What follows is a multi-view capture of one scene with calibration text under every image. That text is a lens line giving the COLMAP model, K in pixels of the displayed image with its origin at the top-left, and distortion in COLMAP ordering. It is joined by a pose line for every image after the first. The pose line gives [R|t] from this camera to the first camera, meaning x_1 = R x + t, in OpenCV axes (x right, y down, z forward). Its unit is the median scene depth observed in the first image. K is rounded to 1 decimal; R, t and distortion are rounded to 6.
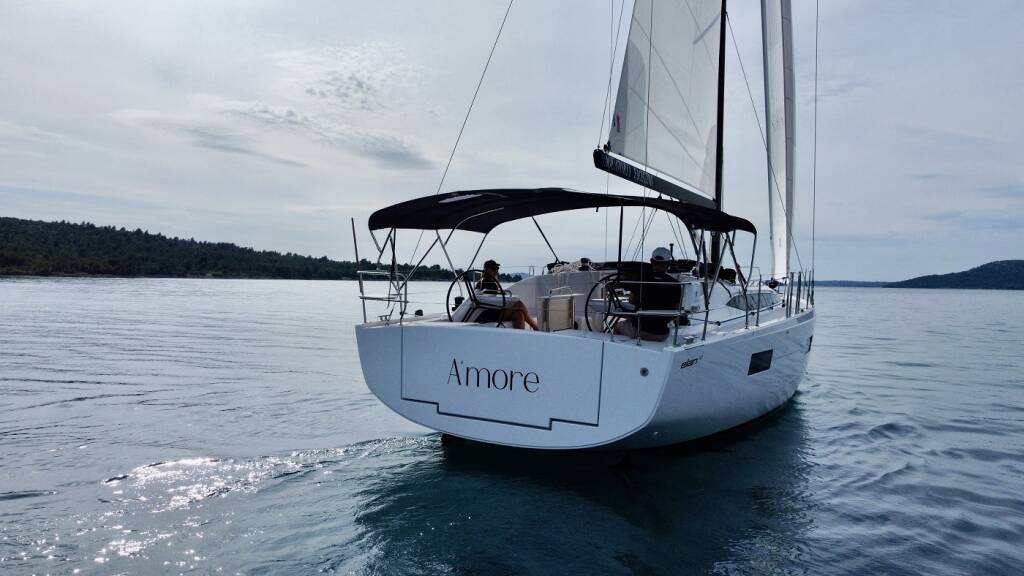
lens RADIAL K [[765.6, 0, 507.1], [0, 765.6, 287.4], [0, 0, 1]] dist [-0.034150, -0.006223]
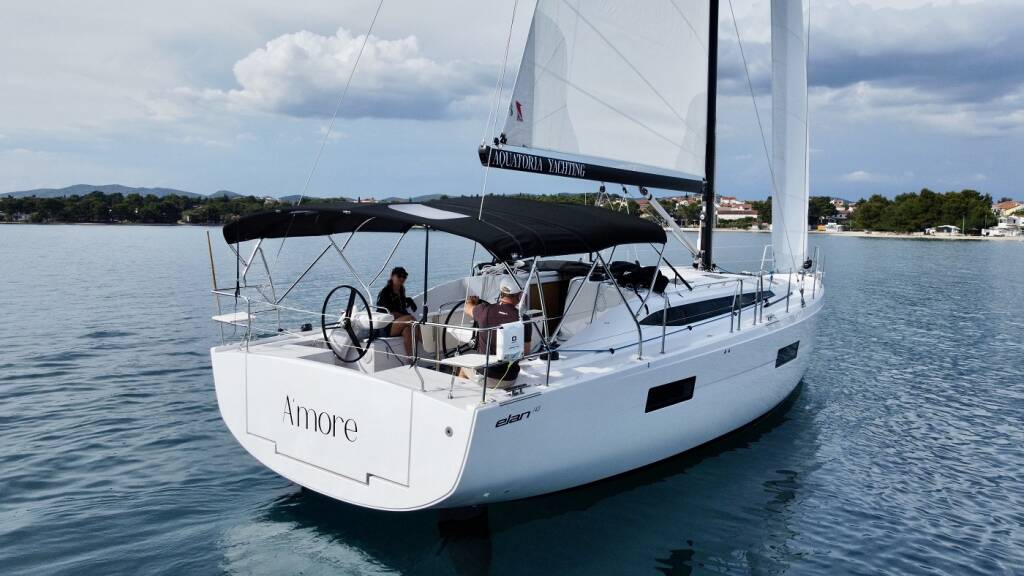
lens RADIAL K [[765.6, 0, 521.6], [0, 765.6, 291.9], [0, 0, 1]] dist [-0.034150, -0.006223]
pose [[0.991222, 0.000592, -0.132210, 0.285053], [0.008987, 0.997375, 0.071849, -0.079347], [0.131905, -0.072406, 0.988614, 0.145014]]
